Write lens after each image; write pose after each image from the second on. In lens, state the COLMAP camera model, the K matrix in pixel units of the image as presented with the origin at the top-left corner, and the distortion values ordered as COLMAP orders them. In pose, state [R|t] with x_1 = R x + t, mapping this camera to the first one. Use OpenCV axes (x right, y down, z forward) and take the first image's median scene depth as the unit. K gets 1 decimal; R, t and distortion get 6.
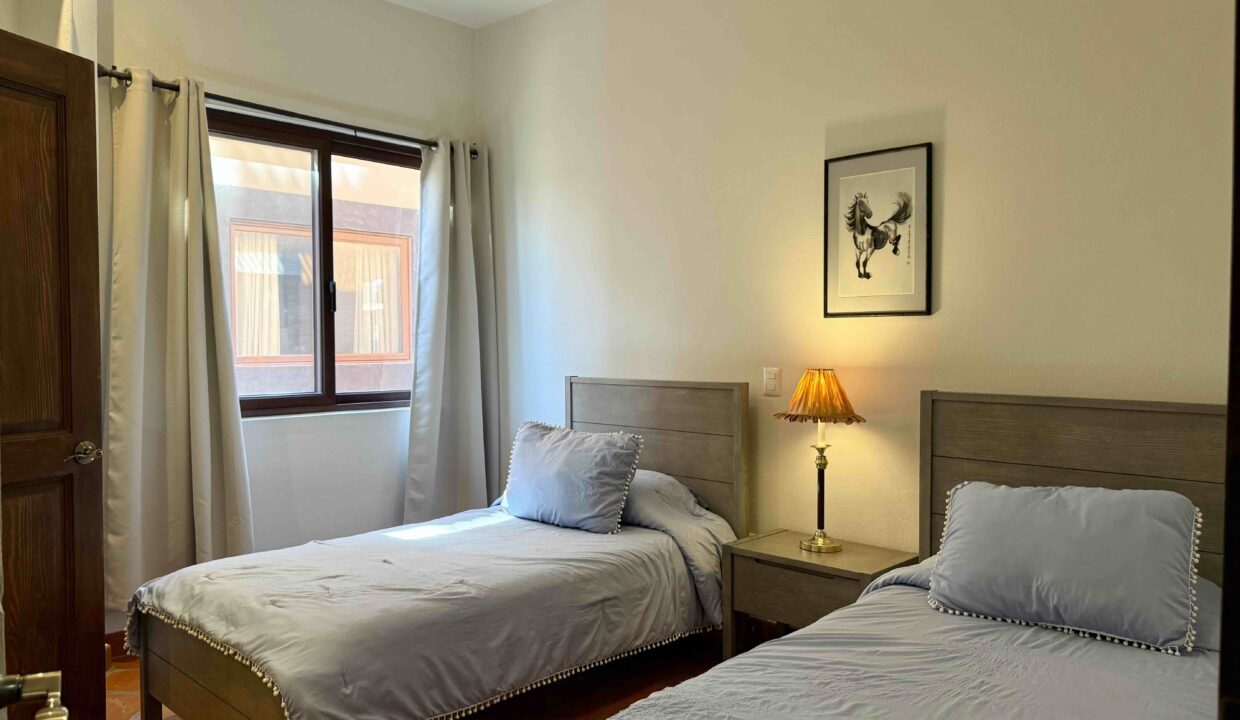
lens RADIAL K [[885.5, 0, 620.8], [0, 885.5, 372.6], [0, 0, 1]] dist [0.129597, -0.149341]
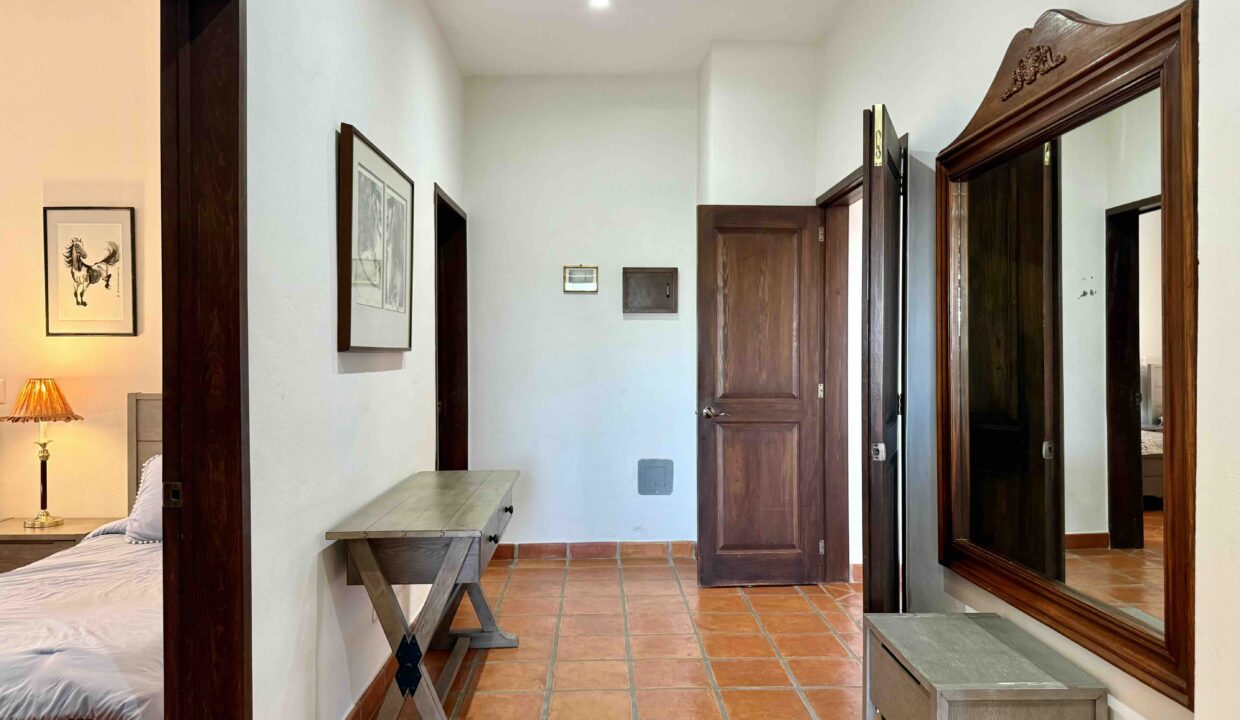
lens RADIAL K [[881.5, 0, 620.0], [0, 881.5, 360.0], [0, 0, 1]] dist [-0.003765, -0.001940]
pose [[0.711718, -0.009940, 0.702395, -0.059063], [0.025909, 0.999591, -0.012107, 0.004947], [-0.701988, 0.026815, 0.711684, -0.415878]]
